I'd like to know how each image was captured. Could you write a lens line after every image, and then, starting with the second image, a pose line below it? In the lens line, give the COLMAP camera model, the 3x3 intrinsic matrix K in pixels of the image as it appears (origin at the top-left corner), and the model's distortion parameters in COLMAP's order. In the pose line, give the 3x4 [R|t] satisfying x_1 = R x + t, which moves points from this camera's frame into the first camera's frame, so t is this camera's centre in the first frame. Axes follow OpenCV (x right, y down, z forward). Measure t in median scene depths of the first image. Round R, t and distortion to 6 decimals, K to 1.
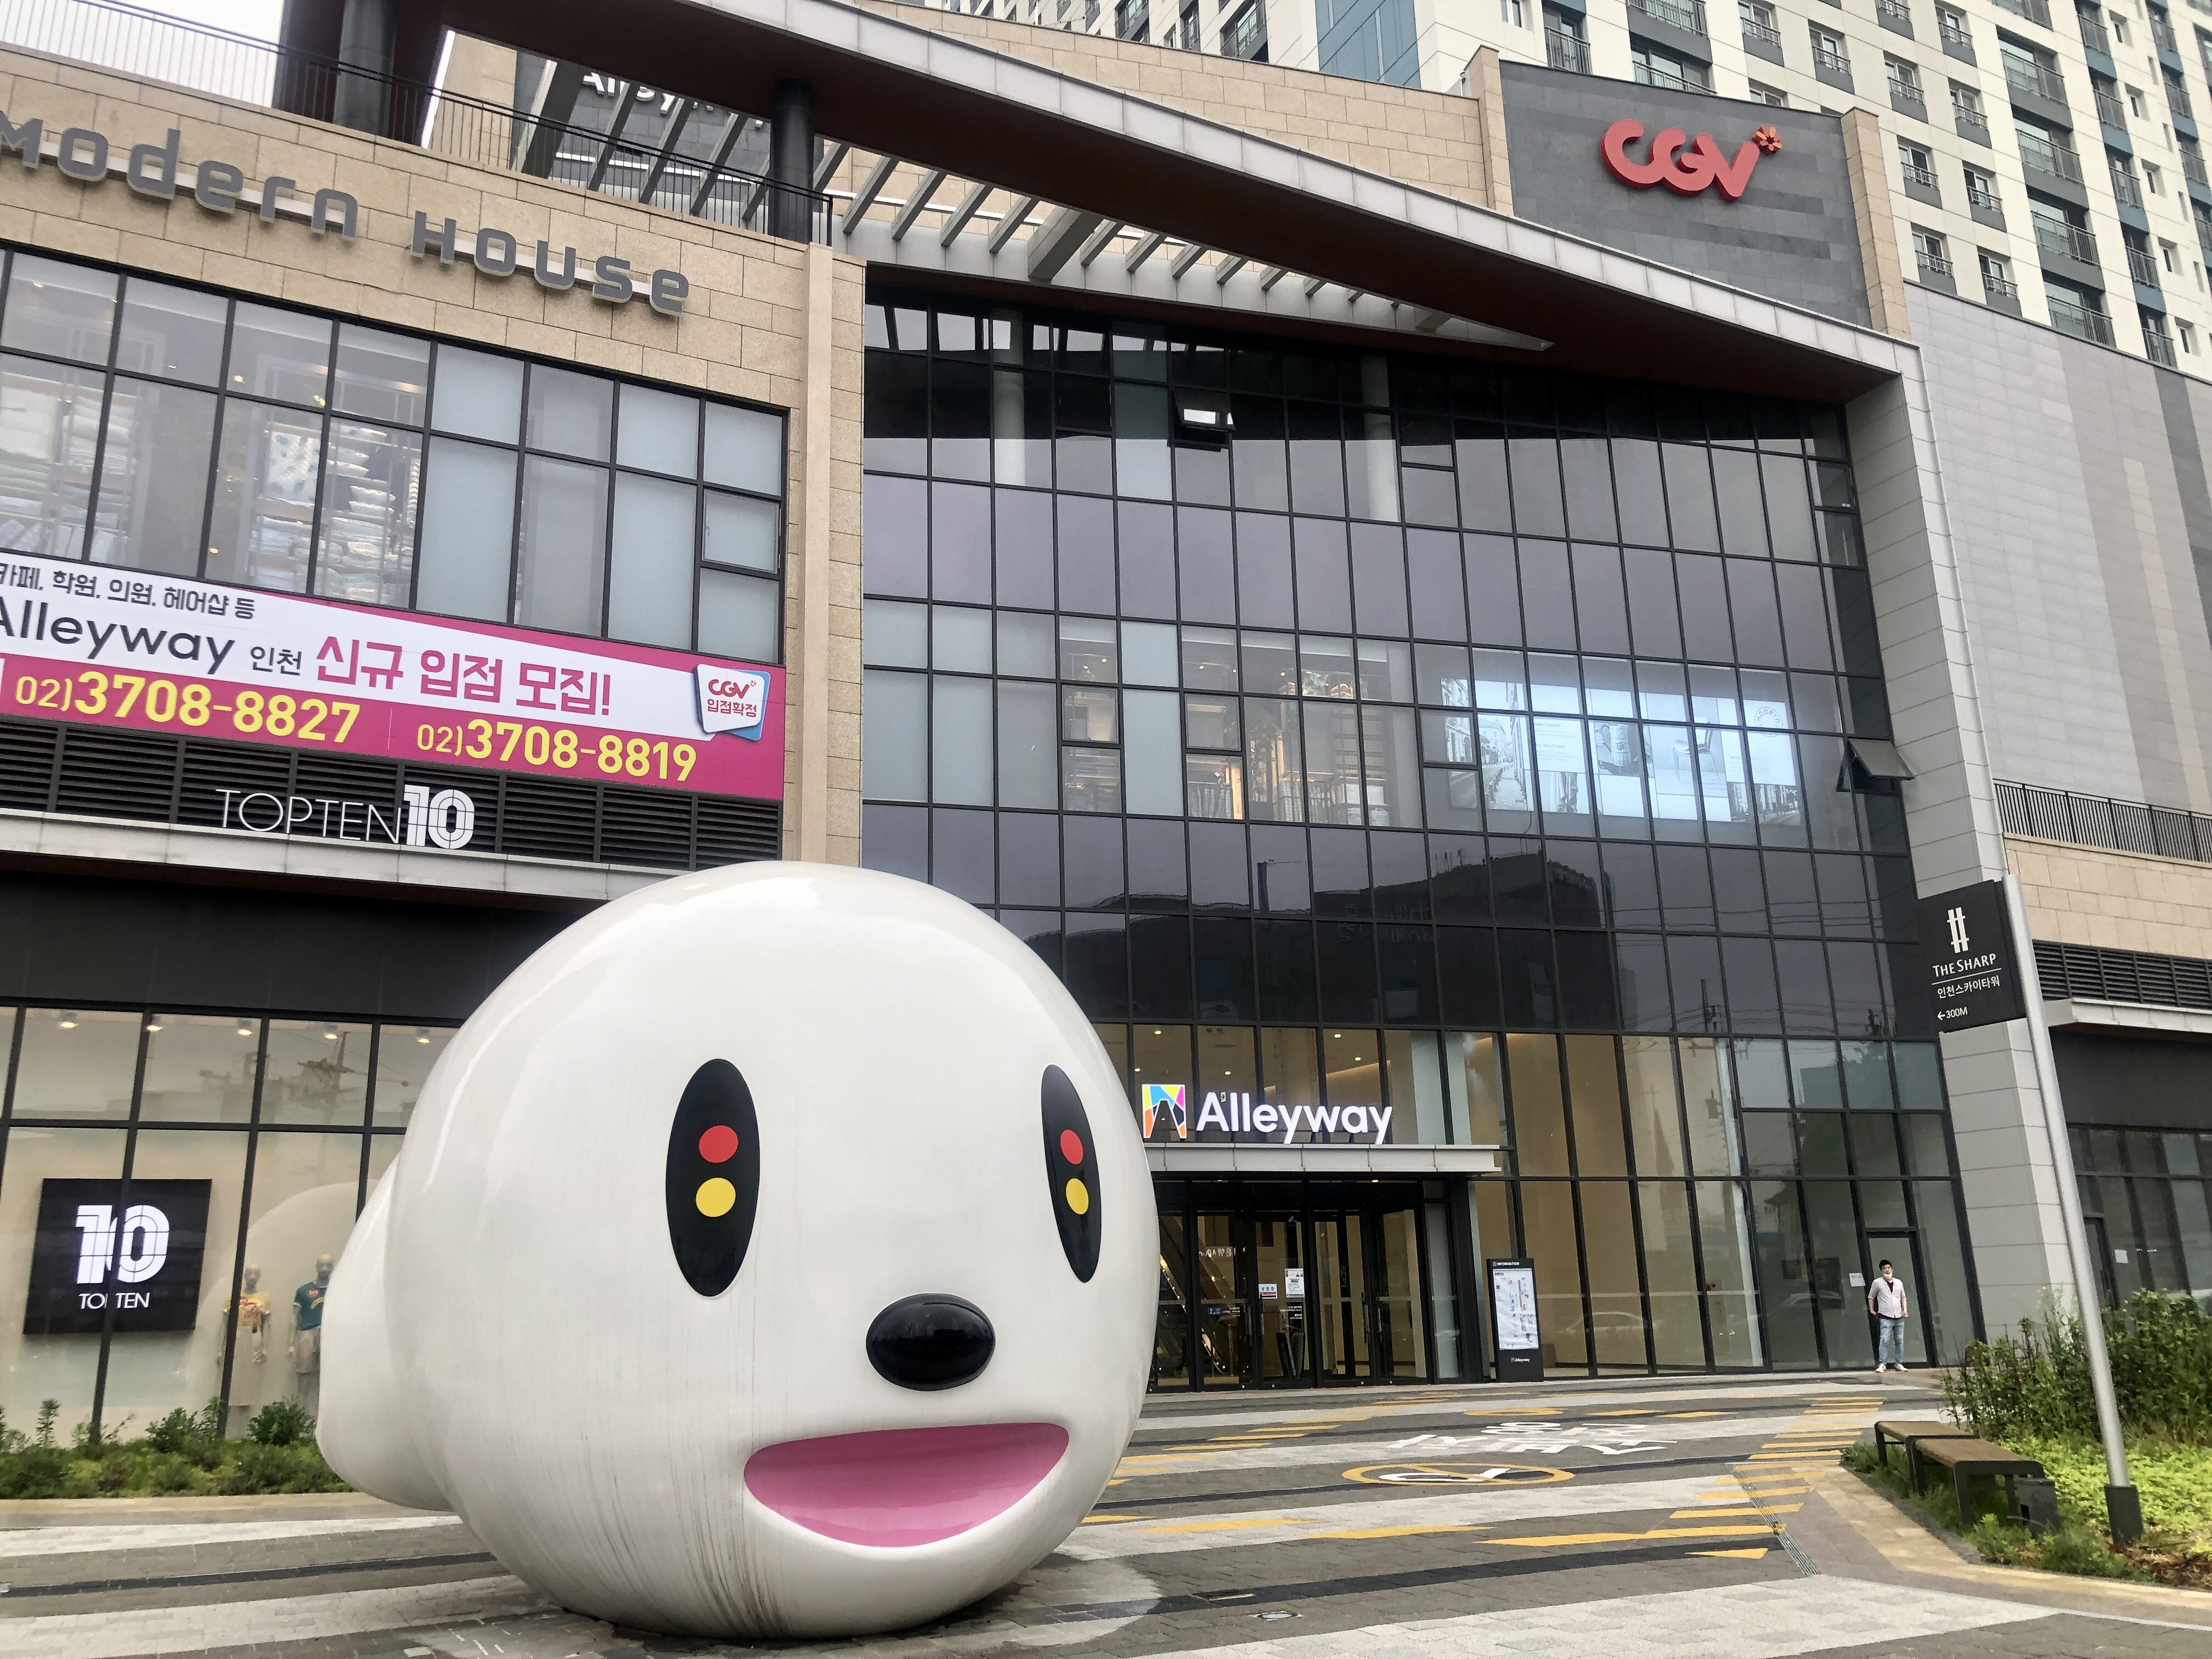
lens RADIAL K [[1848.0, 0, 1088.0], [0, 1848.0, 832.7], [0, 0, 1]] dist [0.057184, -0.069306]
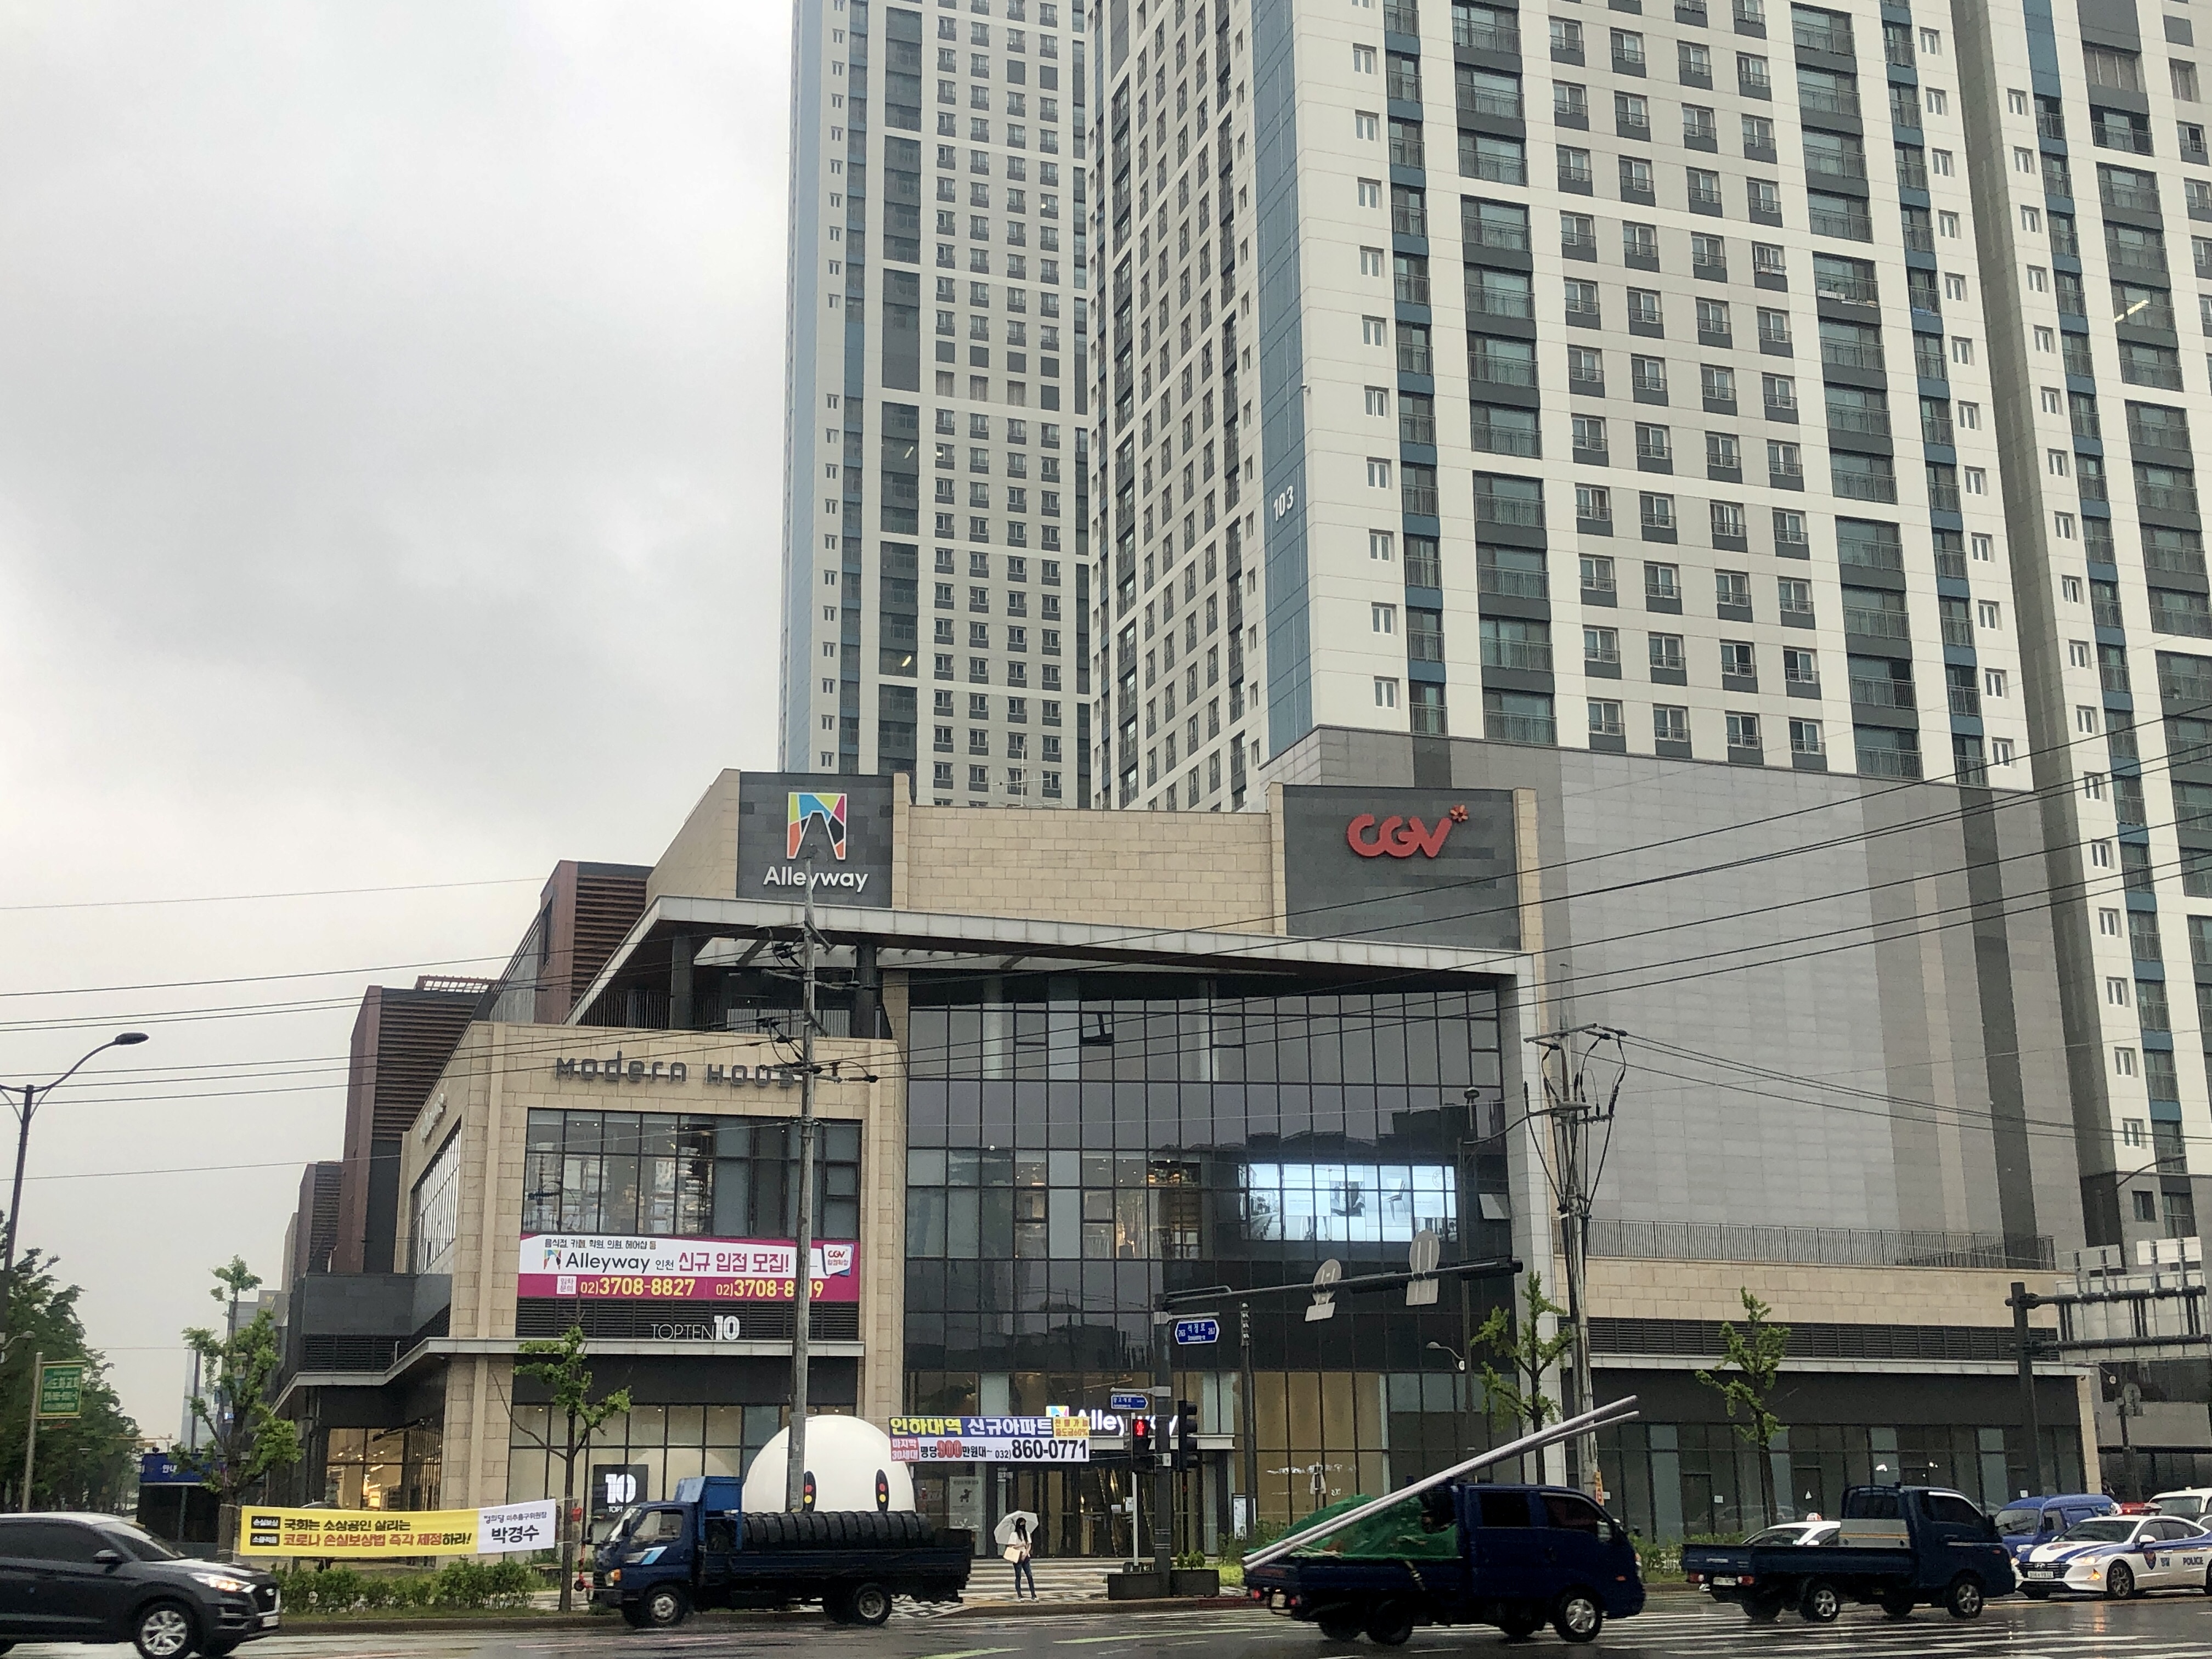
lens RADIAL K [[2677.3, 0, 1109.0], [0, 2677.3, 813.6], [0, 0, 1]] dist [0.044981, 0.000000]
pose [[0.992076, -0.022504, -0.123611, 0.555671], [0.021463, 0.999722, -0.009745, -0.564483], [0.123796, 0.007014, 0.992283, -2.232165]]
